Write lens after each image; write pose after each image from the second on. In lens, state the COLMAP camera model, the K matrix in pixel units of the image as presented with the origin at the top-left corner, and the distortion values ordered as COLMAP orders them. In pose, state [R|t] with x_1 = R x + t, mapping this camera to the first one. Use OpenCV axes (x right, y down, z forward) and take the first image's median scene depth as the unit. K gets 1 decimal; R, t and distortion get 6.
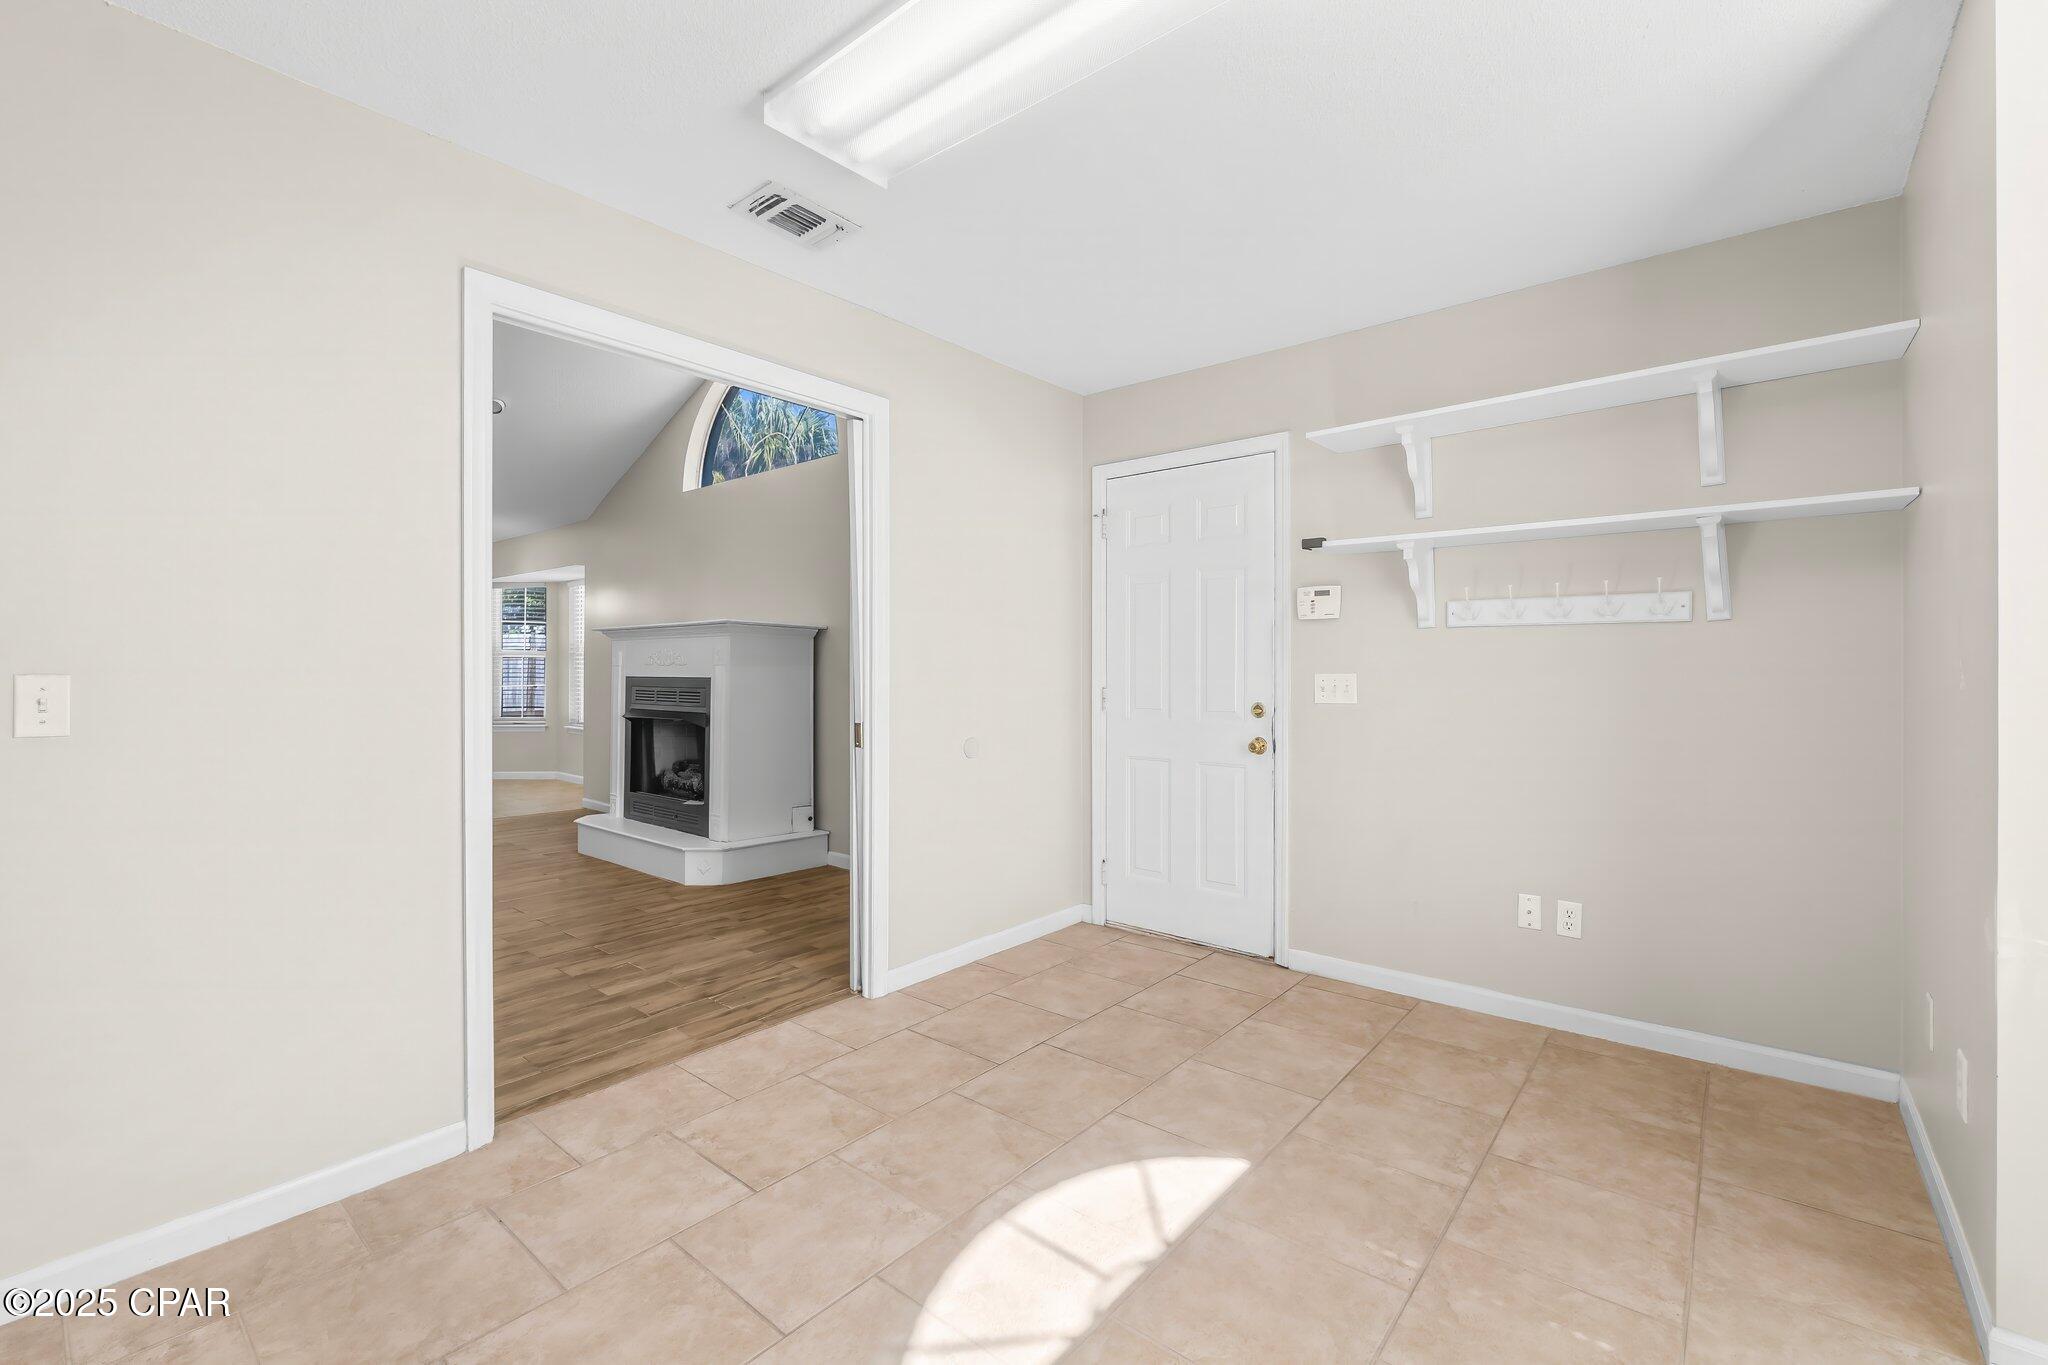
lens RADIAL K [[869.0, 0, 1033.2], [0, 869.0, 668.1], [0, 0, 1]] dist [-0.005750, -0.000251]
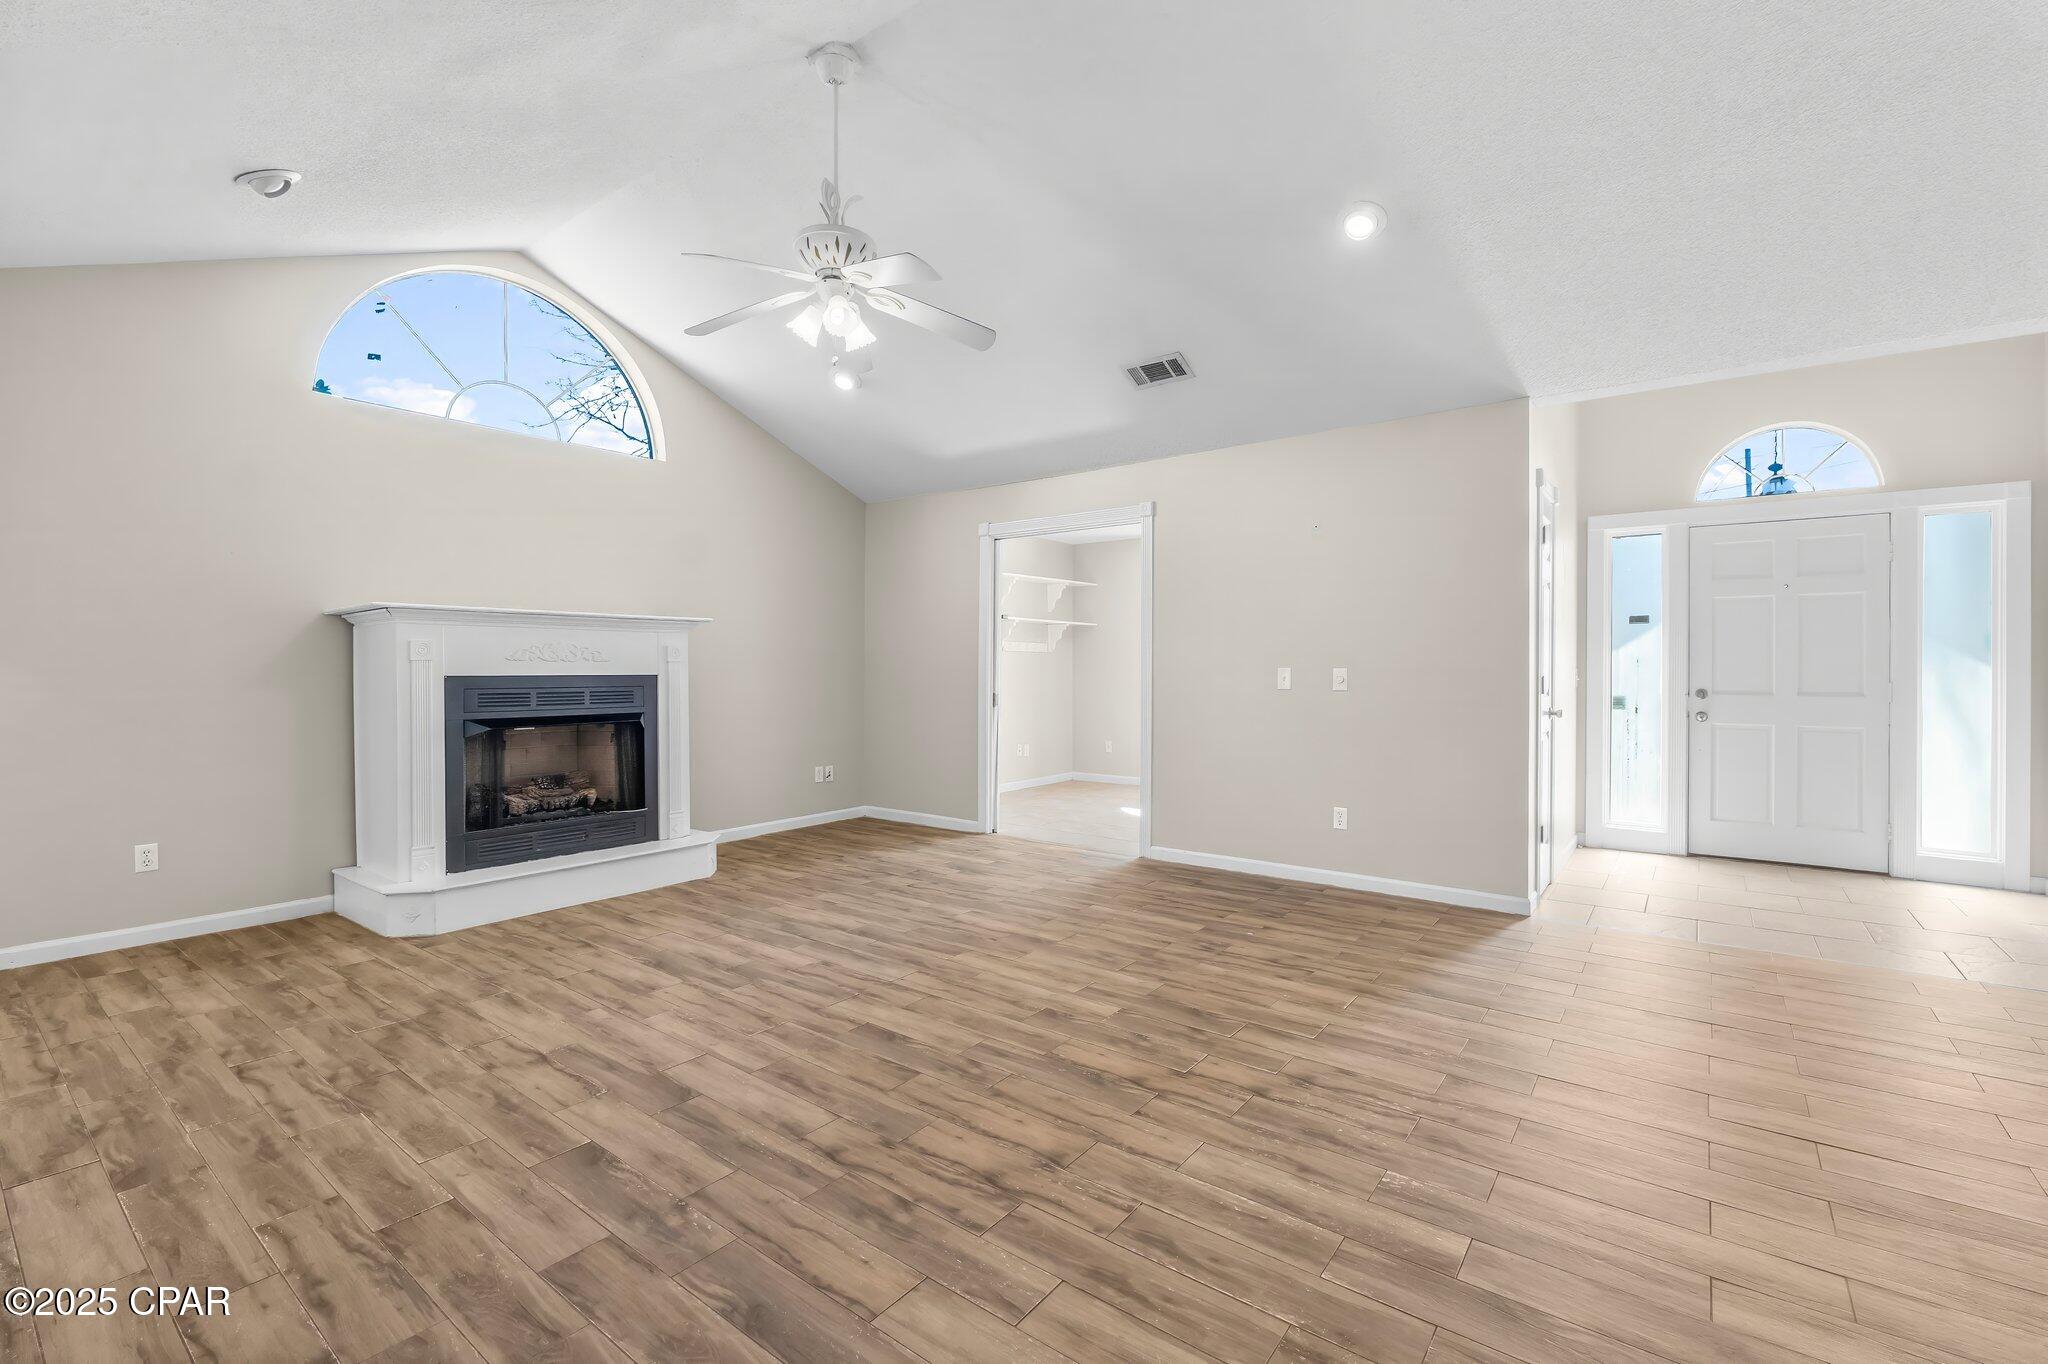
lens RADIAL K [[883.8, 0, 1031.6], [0, 883.8, 673.9], [0, 0, 1]] dist [-0.003287, -0.000501]
pose [[-0.049666, -0.007860, 0.998735, -1.372006], [-0.000206, 0.999969, 0.007860, 0.001732], [-0.998766, 0.000185, -0.049666, 0.631908]]
